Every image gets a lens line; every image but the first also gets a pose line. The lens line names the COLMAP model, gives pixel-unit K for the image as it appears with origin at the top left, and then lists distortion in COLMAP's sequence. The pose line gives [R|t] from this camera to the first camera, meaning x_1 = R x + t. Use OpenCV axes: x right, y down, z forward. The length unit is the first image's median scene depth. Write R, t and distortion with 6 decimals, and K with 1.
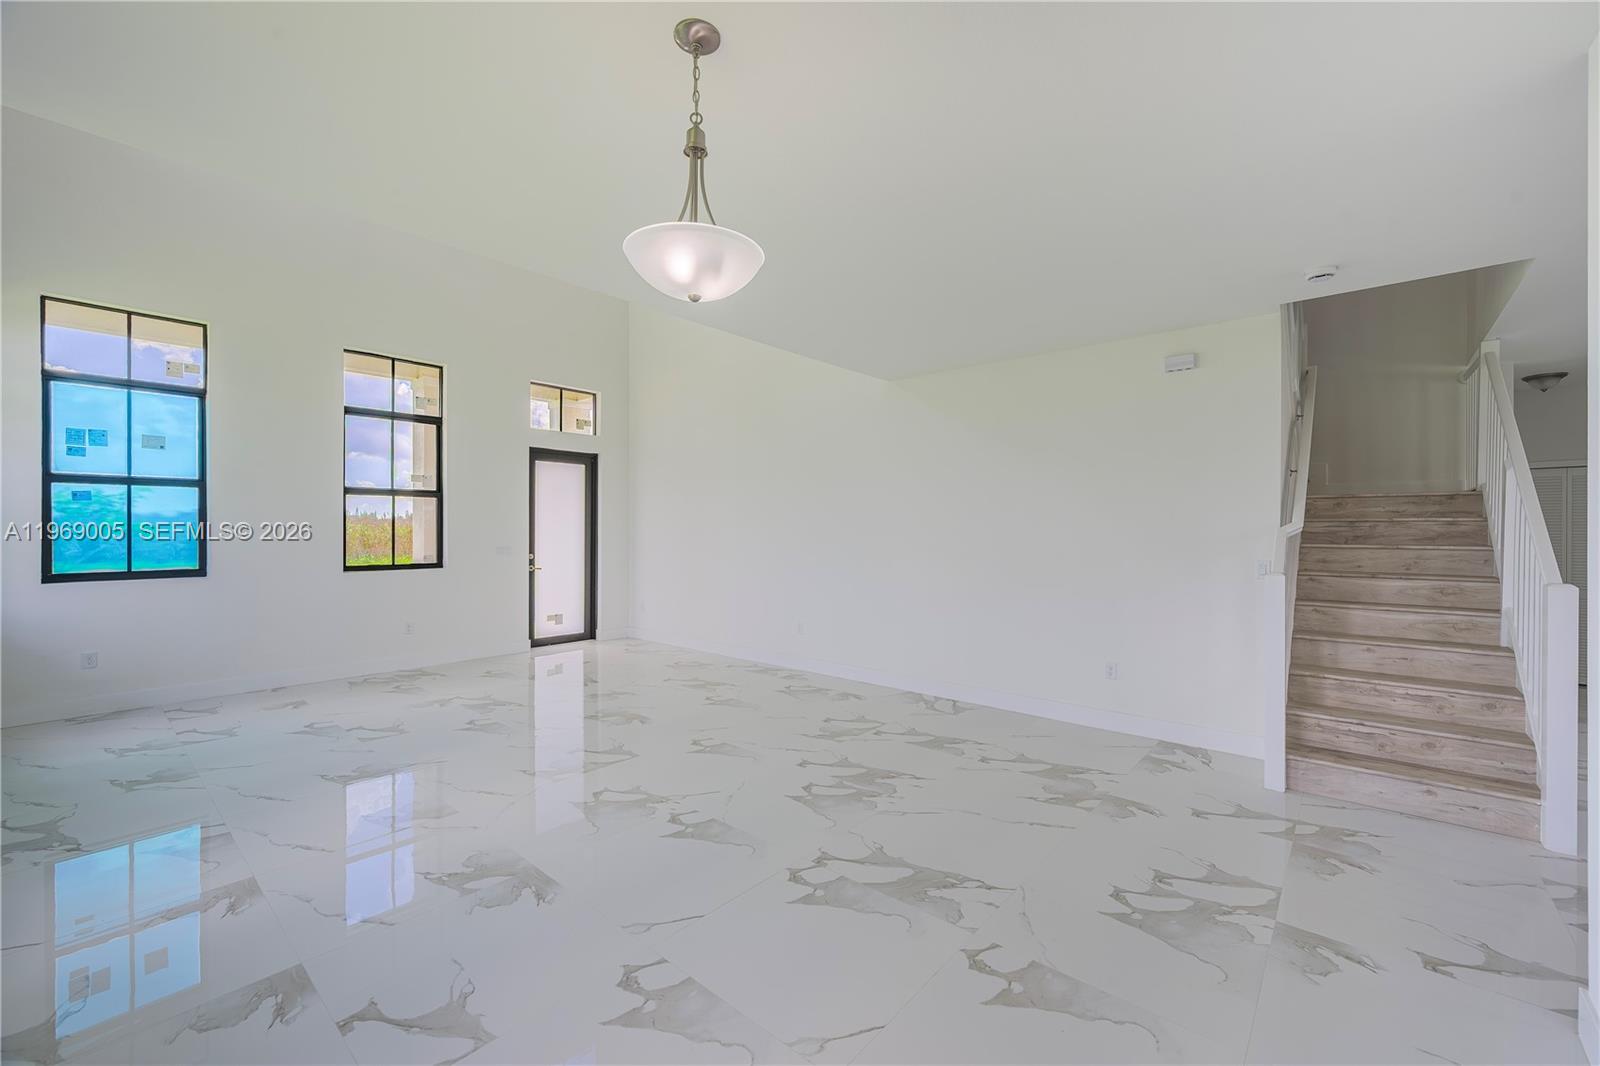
lens RADIAL K [[637.0, 0, 788.1], [0, 637.0, 532.9], [0, 0, 1]] dist [-0.004749, 0.000939]
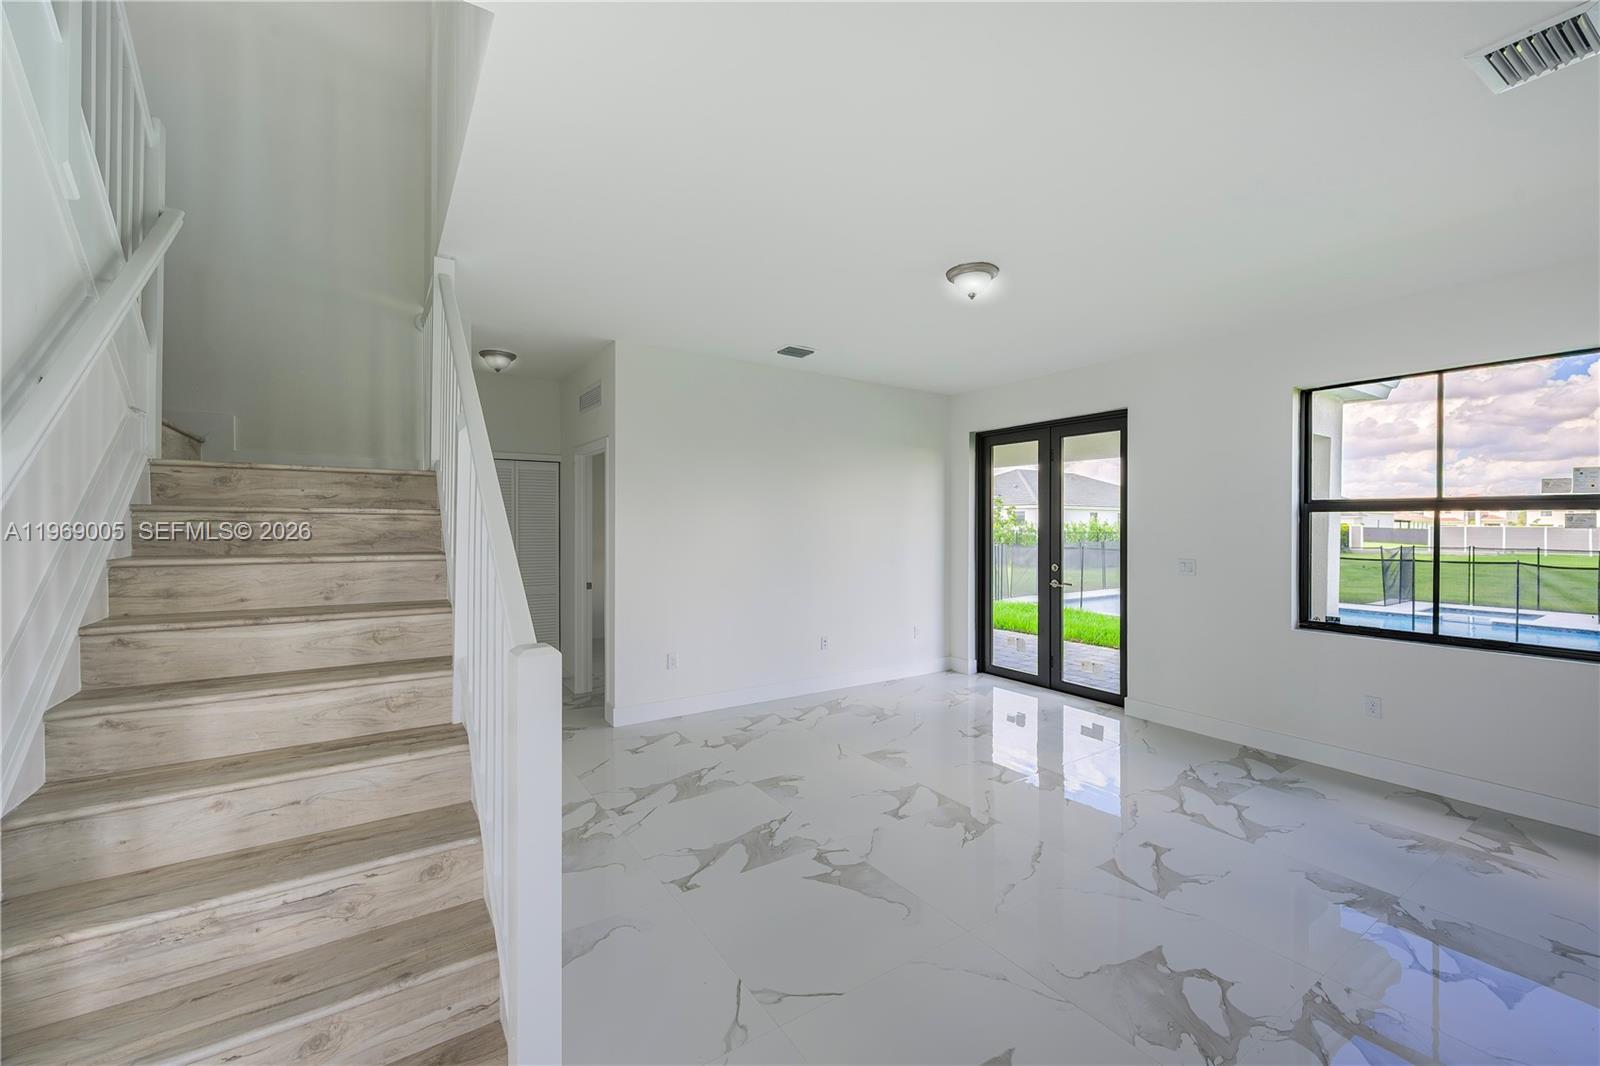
lens RADIAL K [[637.0, 0, 790.5], [0, 637.0, 532.6], [0, 0, 1]] dist [-0.004749, 0.000939]
pose [[0.262405, -0.004332, 0.964948, 0.558640], [0.008884, 0.999958, 0.002073, 0.002016], [-0.964917, 0.008029, 0.262433, 0.474126]]
